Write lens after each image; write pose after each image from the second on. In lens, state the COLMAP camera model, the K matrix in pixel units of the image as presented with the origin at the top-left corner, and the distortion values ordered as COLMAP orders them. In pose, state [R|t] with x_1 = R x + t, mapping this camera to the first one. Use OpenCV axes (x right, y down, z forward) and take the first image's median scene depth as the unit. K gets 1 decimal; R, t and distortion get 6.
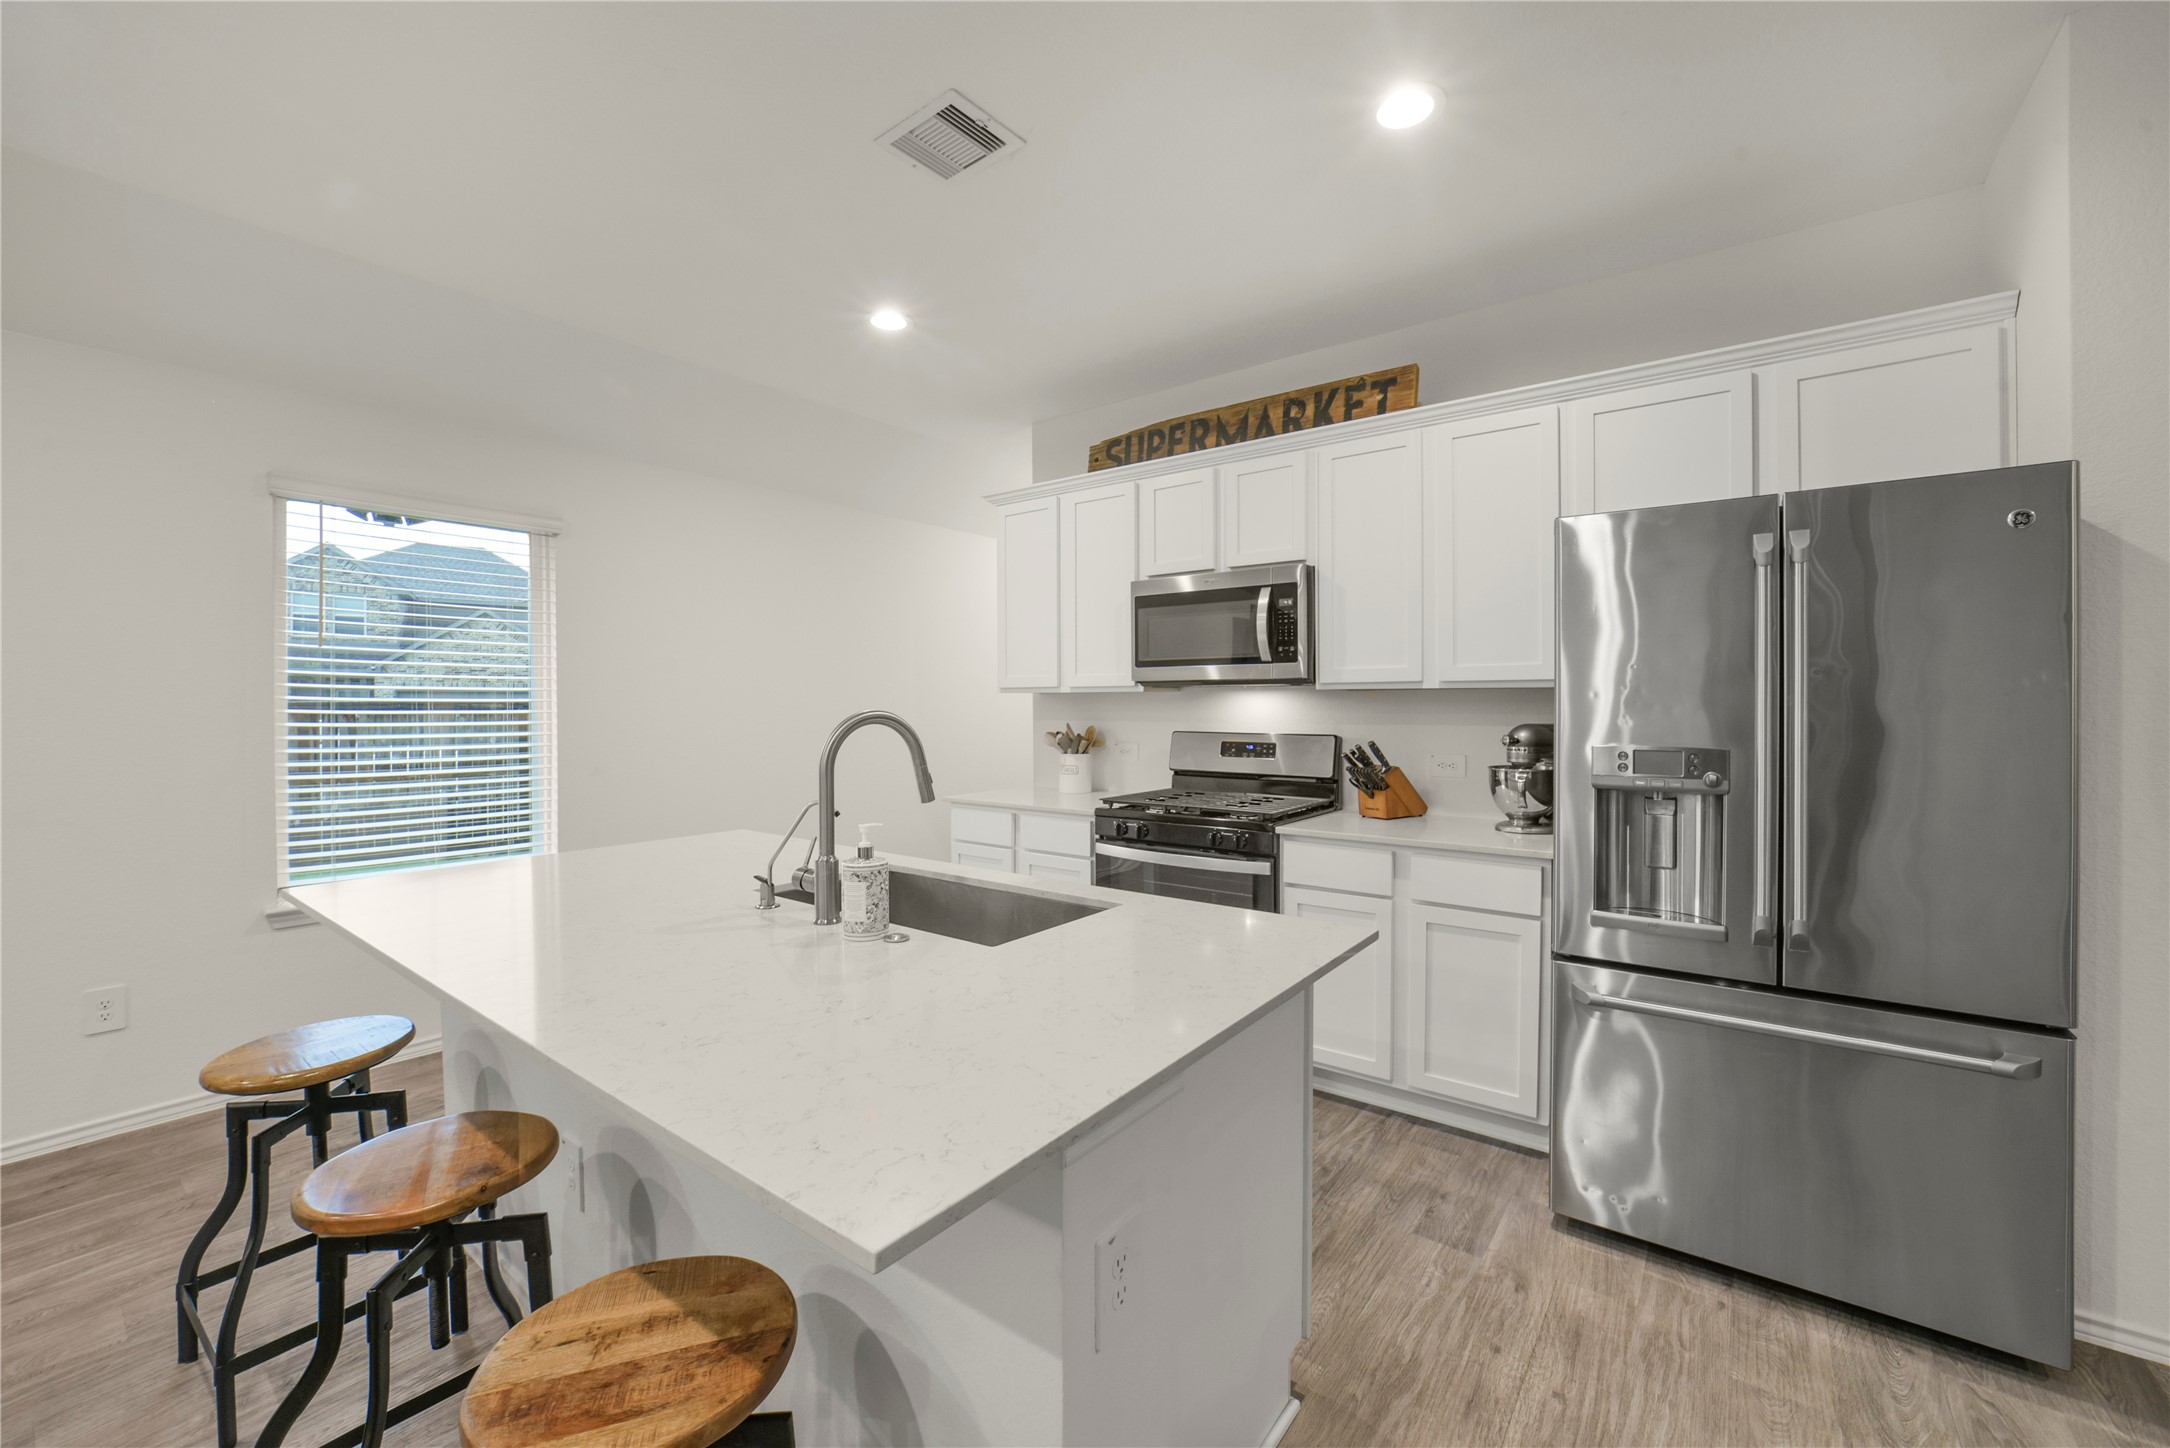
lens RADIAL K [[868.8, 0, 1097.6], [0, 868.8, 711.1], [0, 0, 1]] dist [-0.043286, 0.014192]
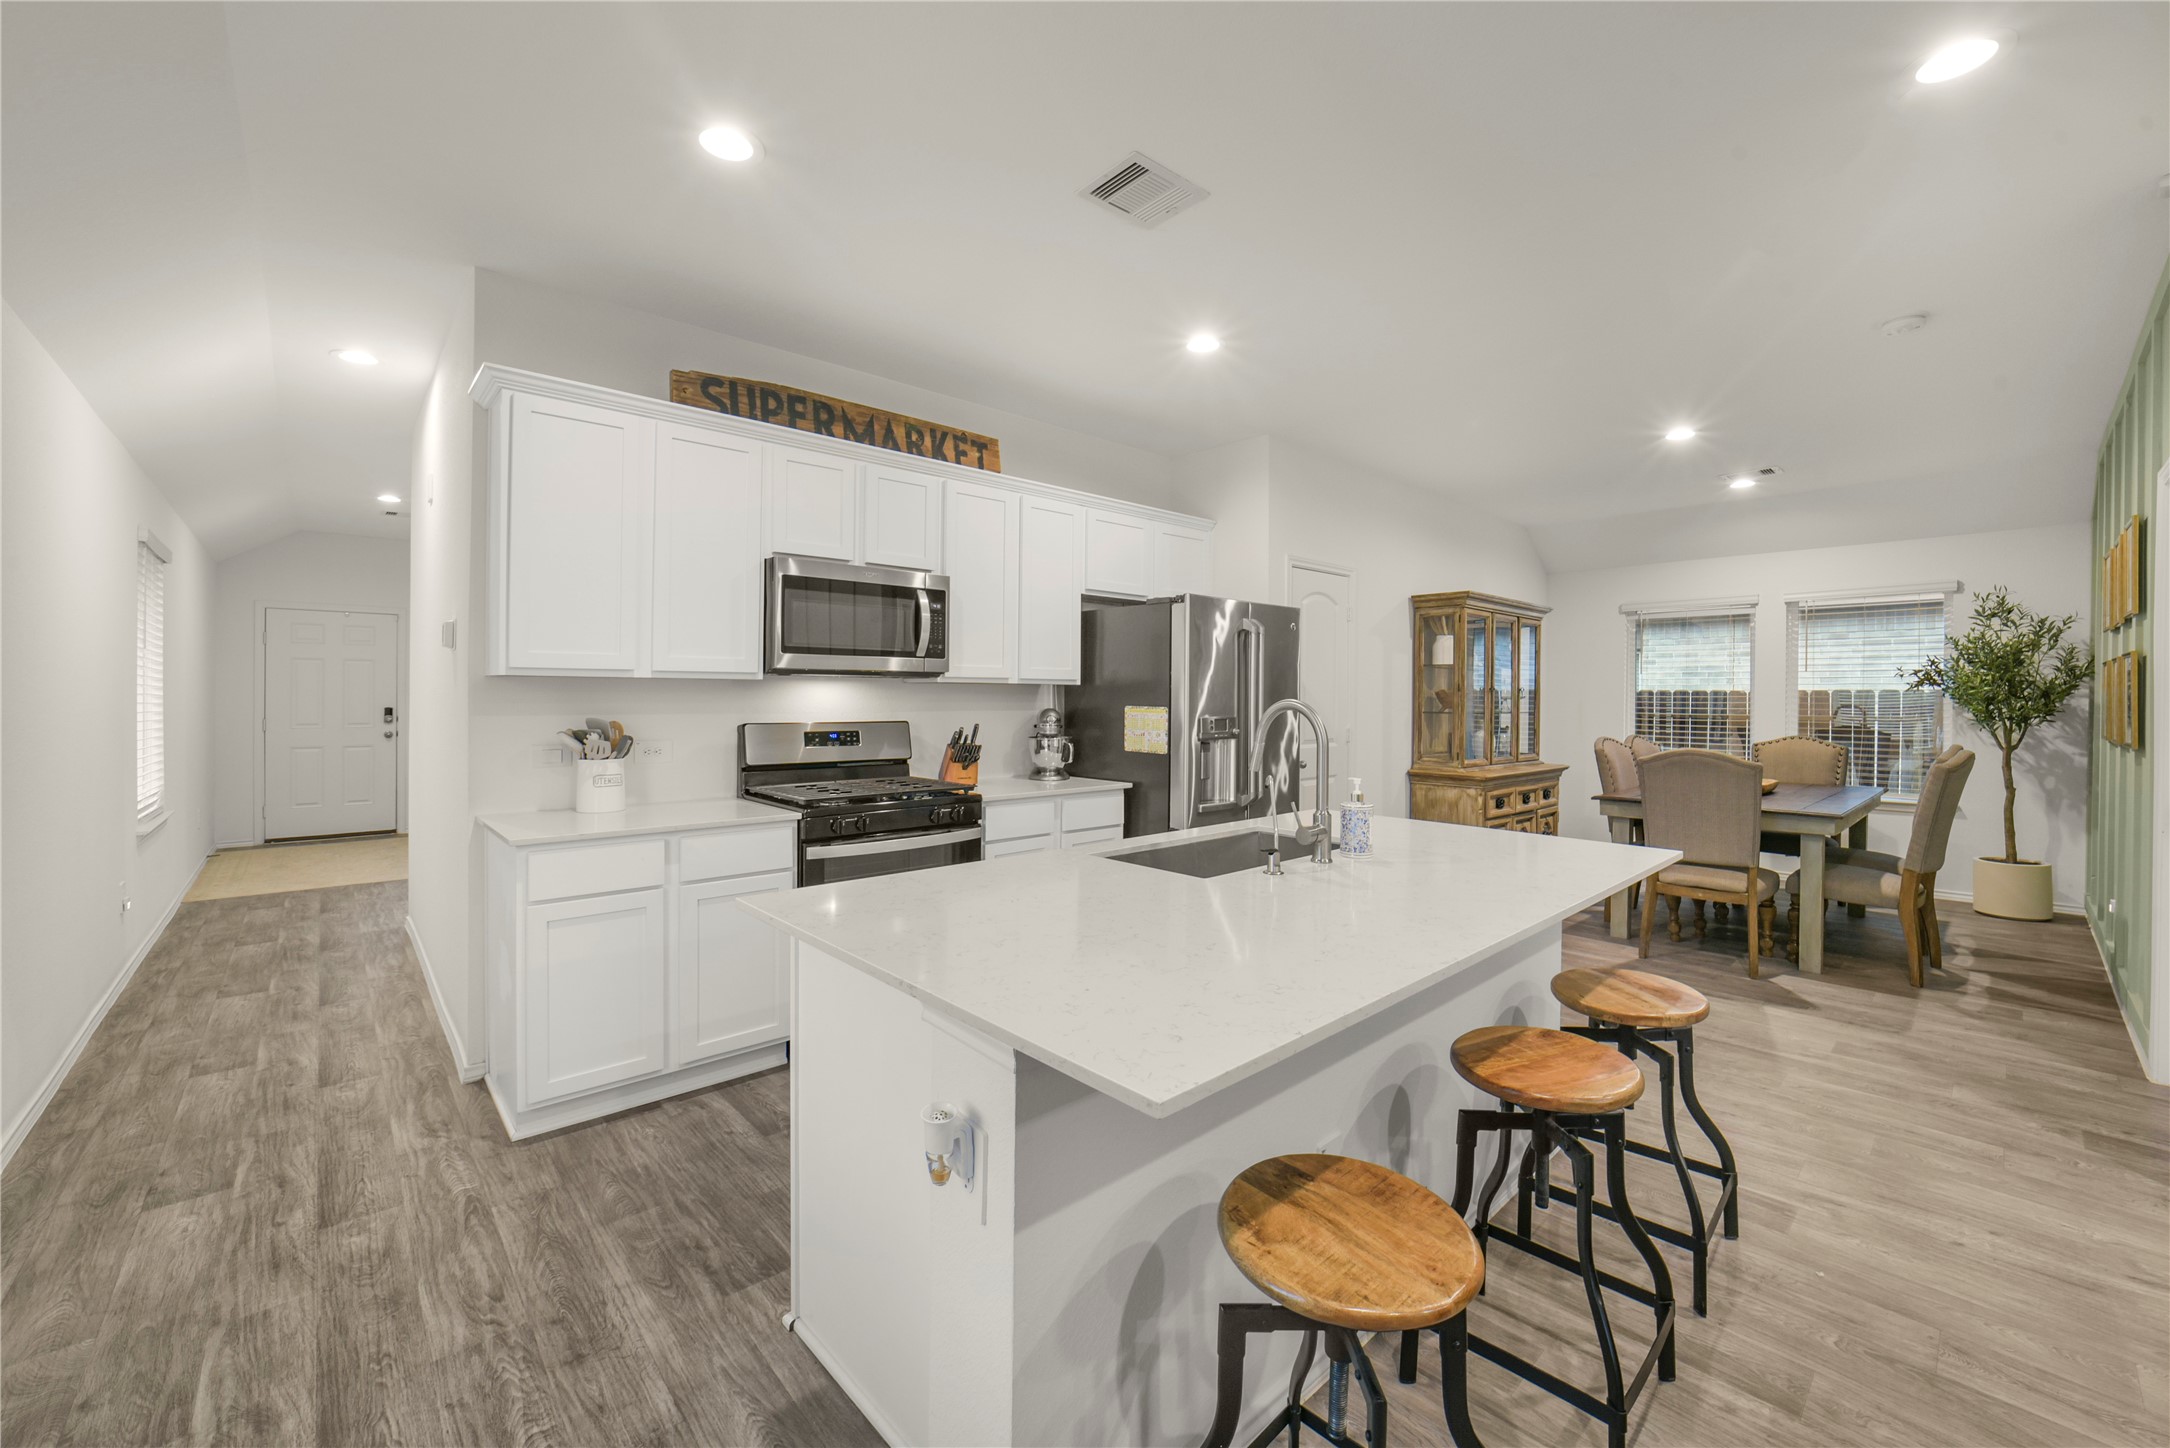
lens RADIAL K [[842.2, 0, 1120.8], [0, 842.2, 703.0], [0, 0, 1]] dist [-0.039848, 0.012518]
pose [[0.173841, -0.003504, 0.984768, -0.930232], [0.001128, 0.999994, 0.003359, -0.000284], [-0.984773, 0.000526, 0.173843, 0.620723]]
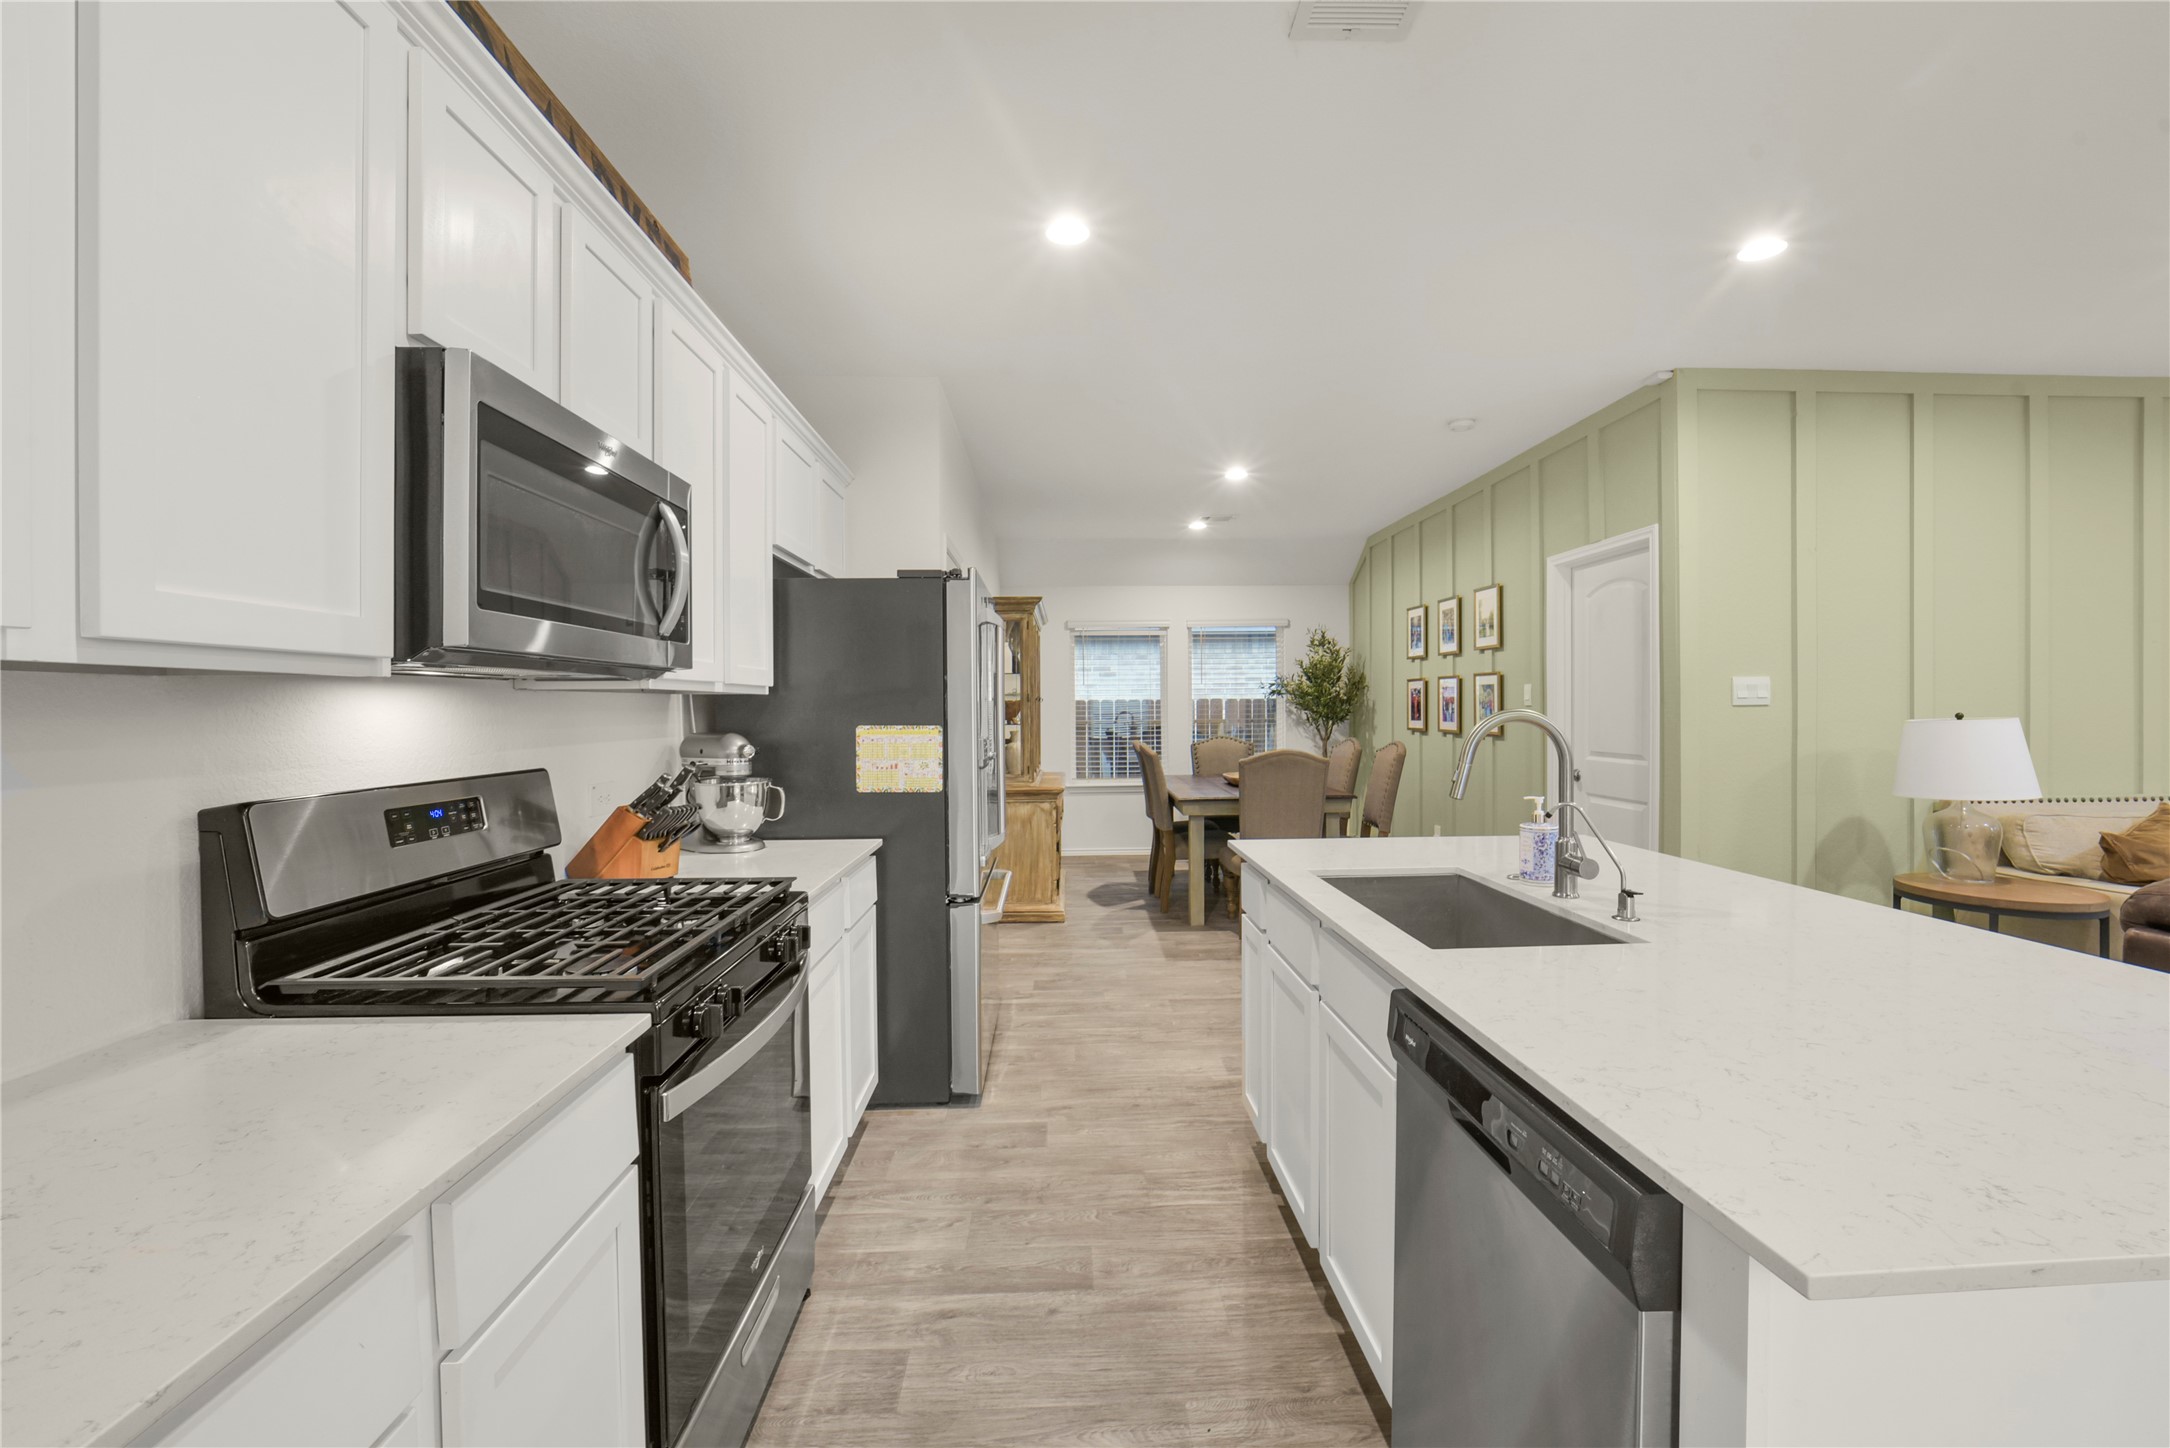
lens RADIAL K [[868.8, 0, 1097.6], [0, 868.8, 711.1], [0, 0, 1]] dist [-0.043286, 0.014192]
pose [[-0.632612, 0.005697, 0.774448, -0.462876], [0.016463, 0.999846, 0.006093, -0.008291], [-0.774294, 0.016604, -0.632608, 1.268869]]
